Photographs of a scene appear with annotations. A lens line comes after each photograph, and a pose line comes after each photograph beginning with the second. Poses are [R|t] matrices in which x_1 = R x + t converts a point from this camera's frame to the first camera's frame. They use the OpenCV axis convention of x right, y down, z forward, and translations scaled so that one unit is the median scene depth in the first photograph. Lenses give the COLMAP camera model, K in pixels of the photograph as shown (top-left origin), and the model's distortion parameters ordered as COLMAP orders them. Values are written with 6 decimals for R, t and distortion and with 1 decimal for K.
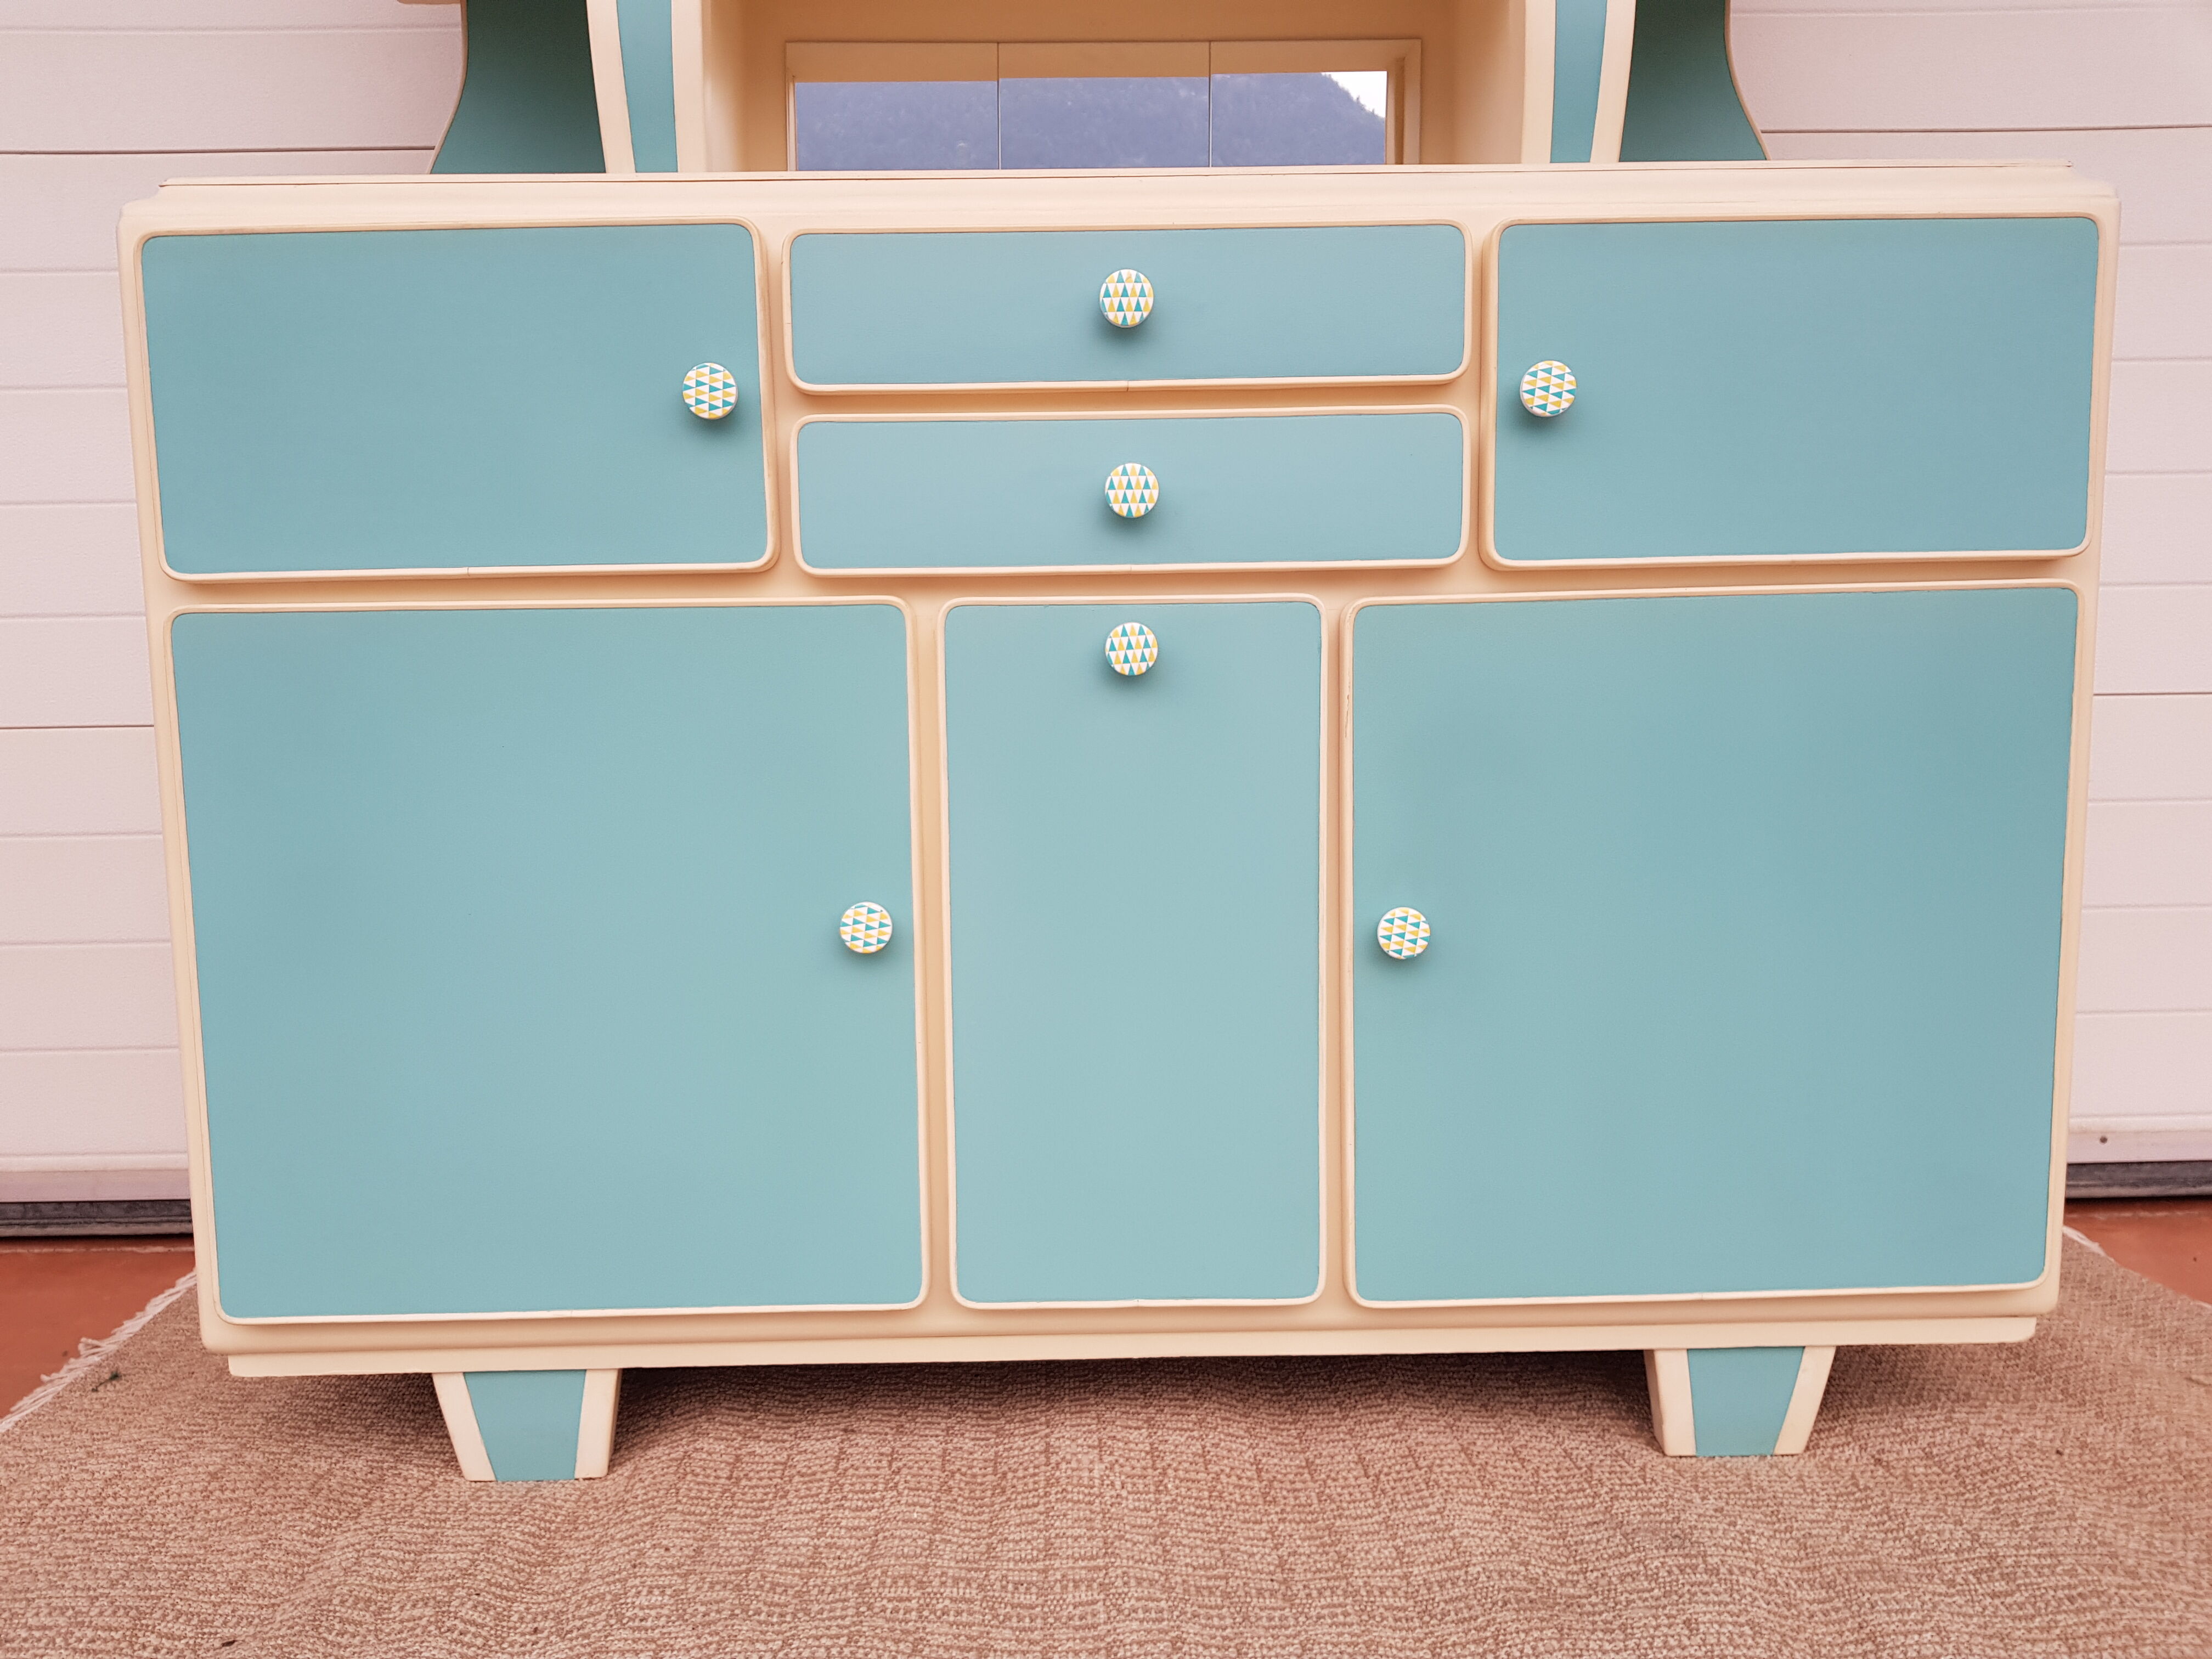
lens RADIAL K [[1729.0, 0, 1062.2], [0, 1729.0, 840.3], [0, 0, 1]] dist [0.051732, -0.105010]
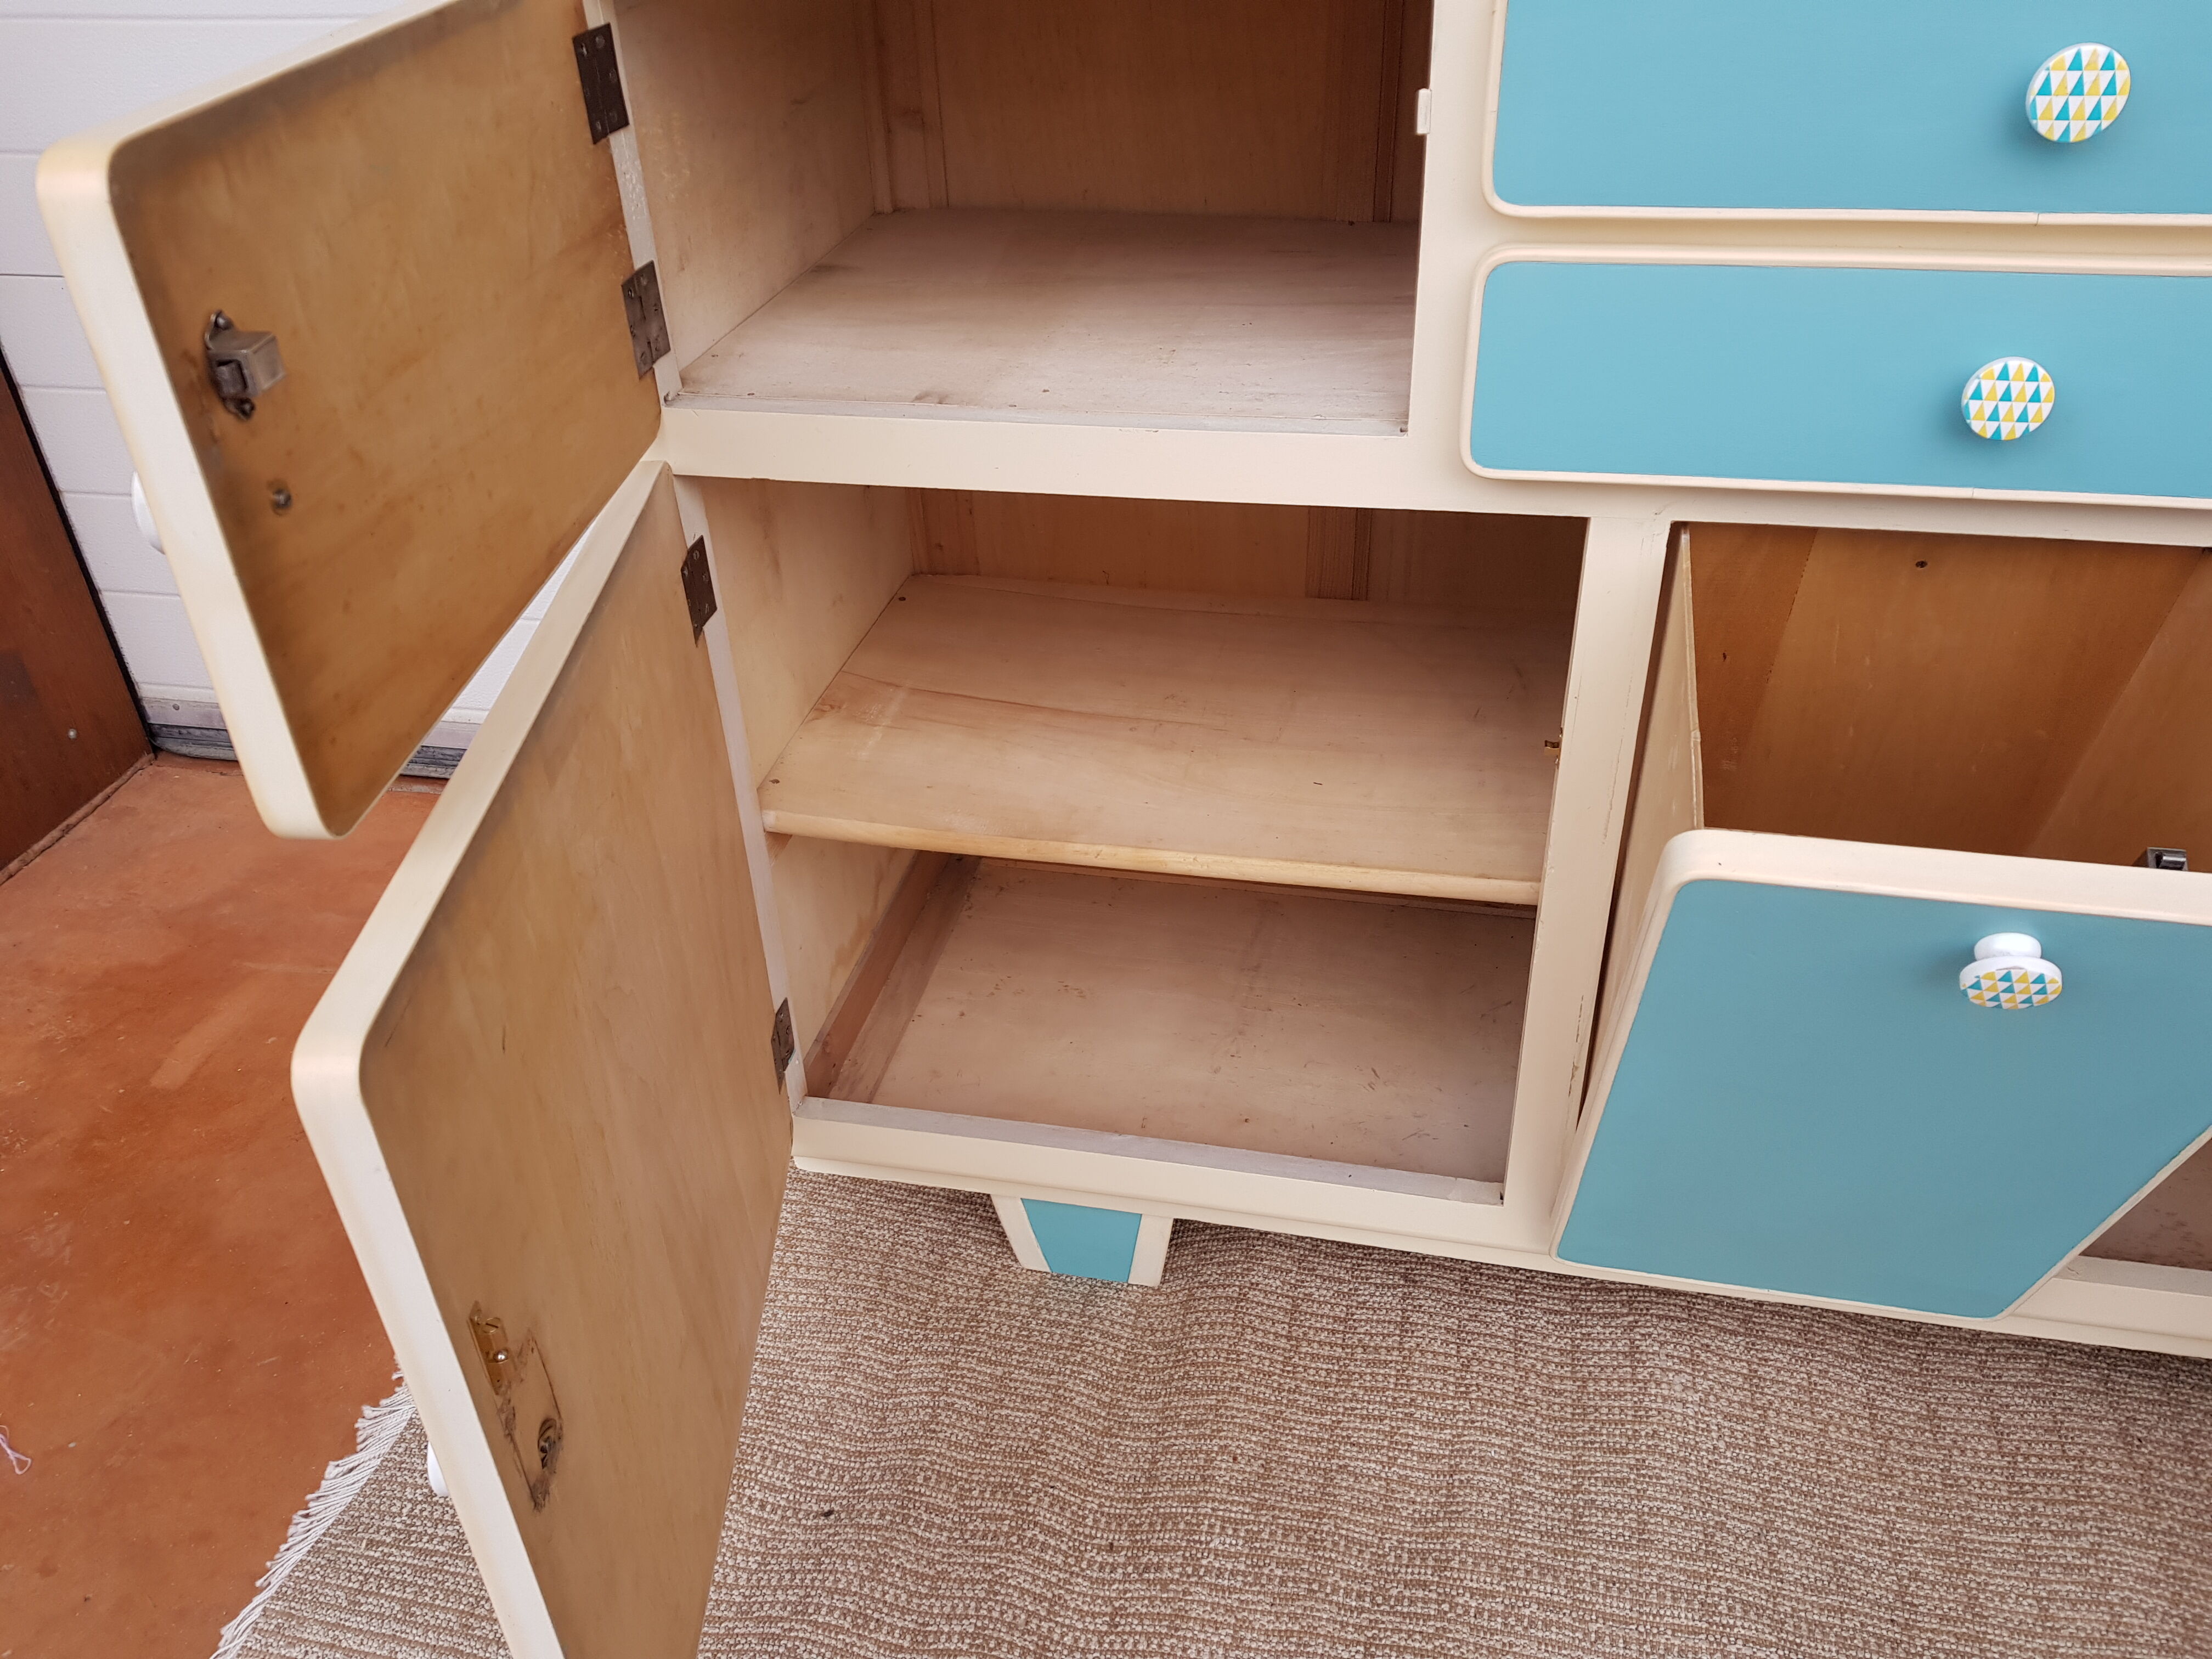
lens RADIAL K [[1719.7, 0, 1089.6], [0, 1719.7, 812.2], [0, 0, 1]] dist [0.004960, -0.024773]
pose [[0.972667, 0.104843, -0.207188, -0.129863], [0.001242, 0.889904, 0.456147, -0.323513], [0.232202, -0.443936, 0.865450, 0.273248]]
